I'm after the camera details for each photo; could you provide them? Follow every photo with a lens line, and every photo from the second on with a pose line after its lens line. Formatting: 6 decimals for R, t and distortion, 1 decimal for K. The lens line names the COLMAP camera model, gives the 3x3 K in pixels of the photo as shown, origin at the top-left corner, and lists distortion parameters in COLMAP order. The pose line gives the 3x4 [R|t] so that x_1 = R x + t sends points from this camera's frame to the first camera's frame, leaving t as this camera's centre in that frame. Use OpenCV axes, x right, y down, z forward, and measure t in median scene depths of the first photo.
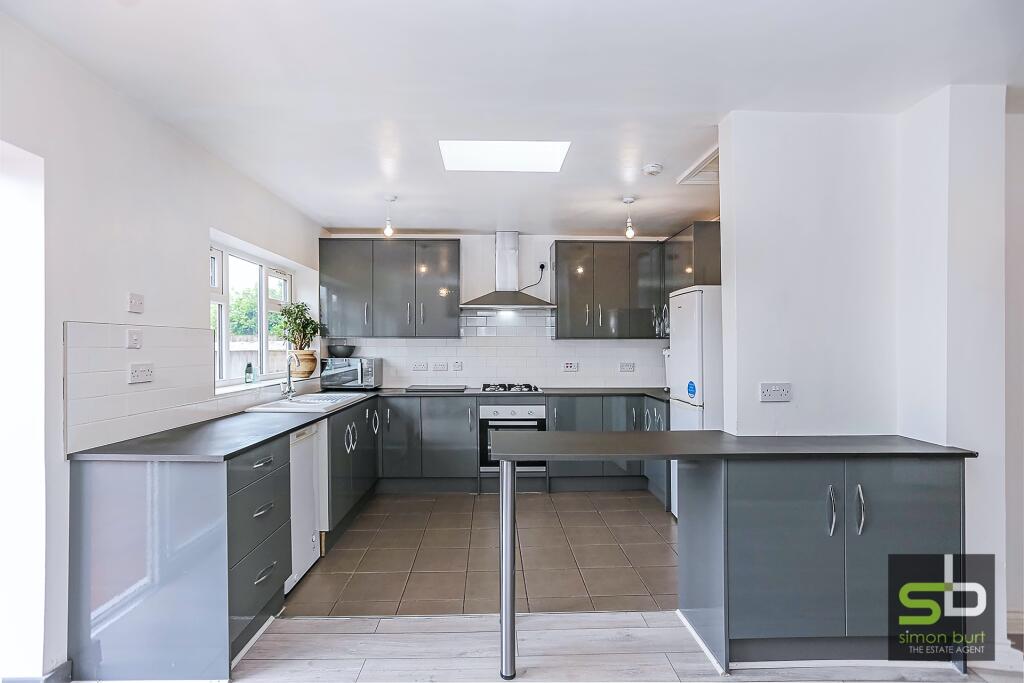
lens RADIAL K [[500.9, 0, 510.4], [0, 500.9, 346.0], [0, 0, 1]] dist [-0.056623, 0.033191]
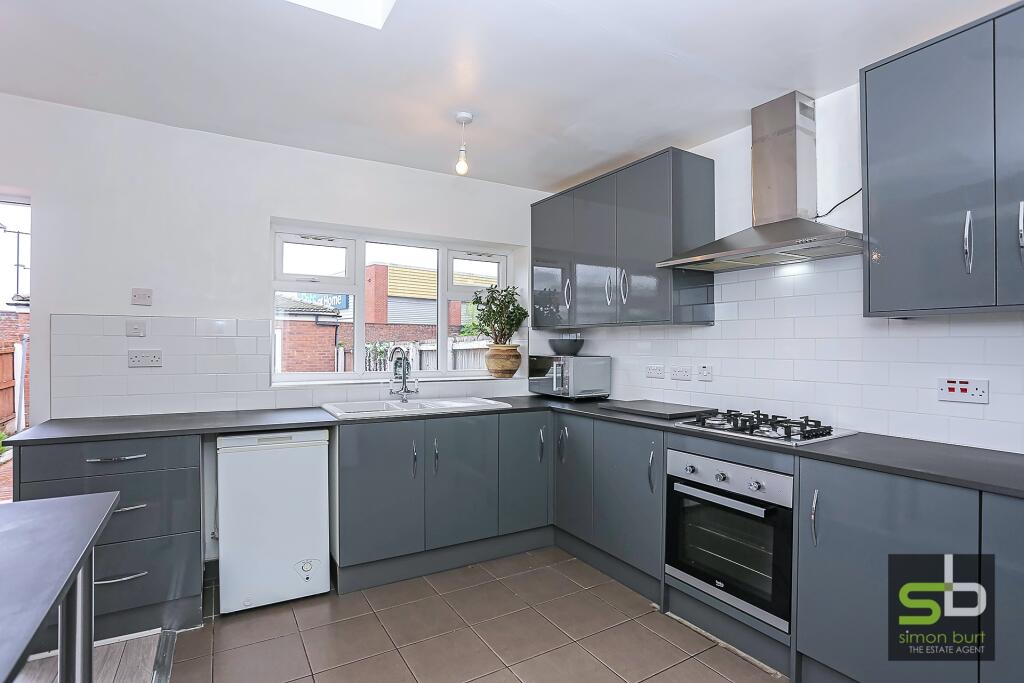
lens RADIAL K [[500.9, 0, 510.4], [0, 500.9, 346.0], [0, 0, 1]] dist [-0.056623, 0.033191]
pose [[0.489609, 0.001578, -0.871941, 0.313664], [-0.005470, 0.999984, -0.001262, 0.011810], [0.871925, 0.005388, 0.489609, 0.596097]]
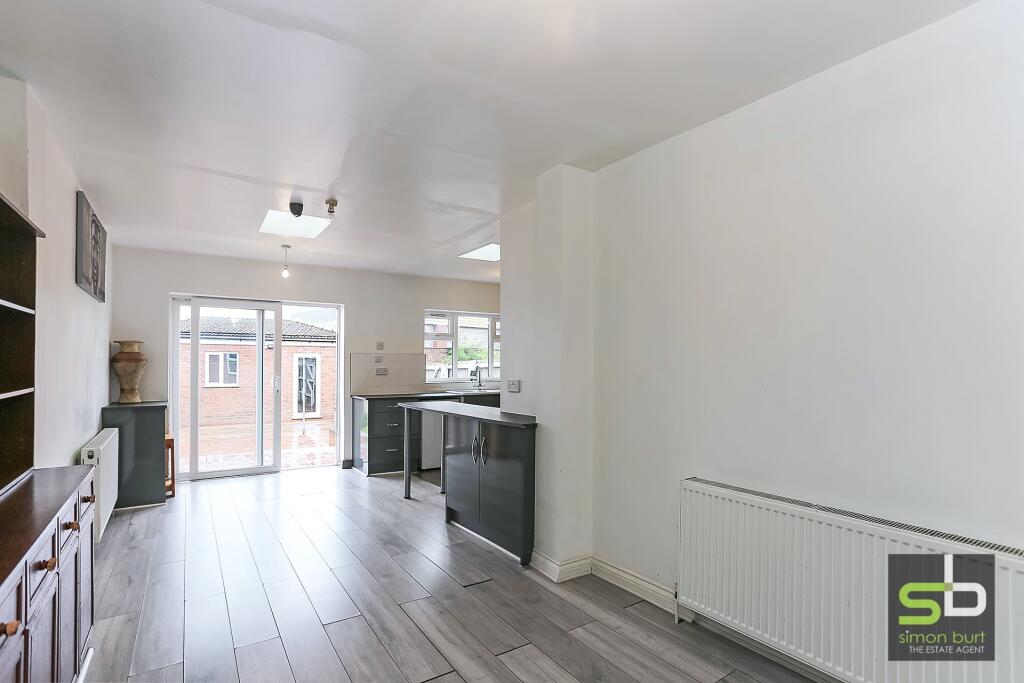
lens RADIAL K [[500.9, 0, 510.4], [0, 500.9, 346.0], [0, 0, 1]] dist [-0.056623, 0.033191]
pose [[0.525869, -0.036541, -0.849780, 1.006457], [0.002882, 0.999148, -0.041181, 0.015987], [0.850561, 0.019207, 0.525526, 0.074705]]
